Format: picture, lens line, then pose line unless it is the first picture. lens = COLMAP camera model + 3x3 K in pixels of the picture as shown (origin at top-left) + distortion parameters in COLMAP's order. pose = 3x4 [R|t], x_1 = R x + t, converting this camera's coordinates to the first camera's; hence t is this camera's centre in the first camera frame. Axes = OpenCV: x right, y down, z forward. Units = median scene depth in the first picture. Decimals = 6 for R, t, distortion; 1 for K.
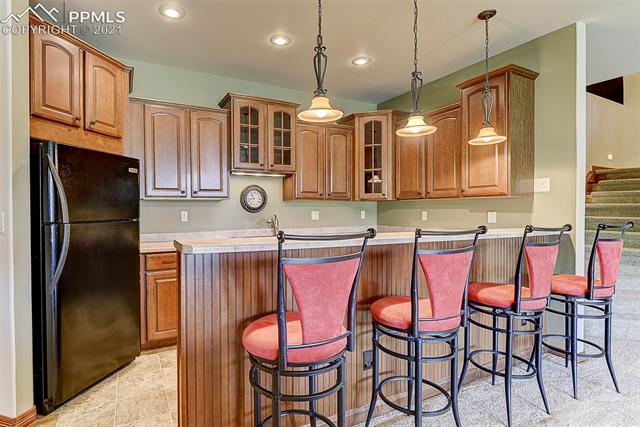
lens RADIAL K [[340.8, 0, 315.3], [0, 340.8, 211.7], [0, 0, 1]] dist [0.002930, 0.001105]
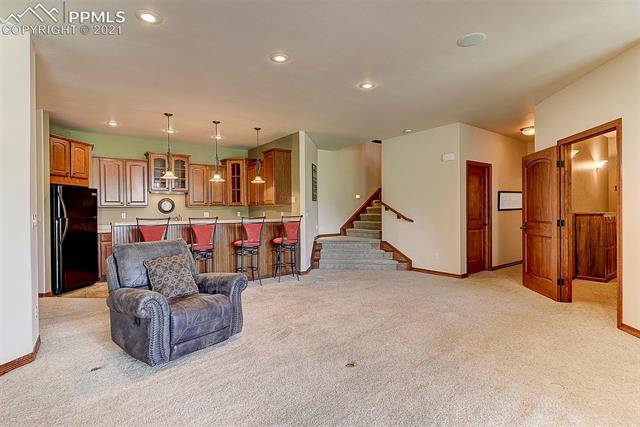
lens RADIAL K [[319.0, 0, 326.6], [0, 319.0, 210.9], [0, 0, 1]] dist [-0.000687, 0.000564]
pose [[0.988766, -0.008224, 0.149248, 0.517333], [0.009599, 0.999918, -0.008493, 0.014916], [-0.149166, 0.009830, 0.988763, -1.014642]]
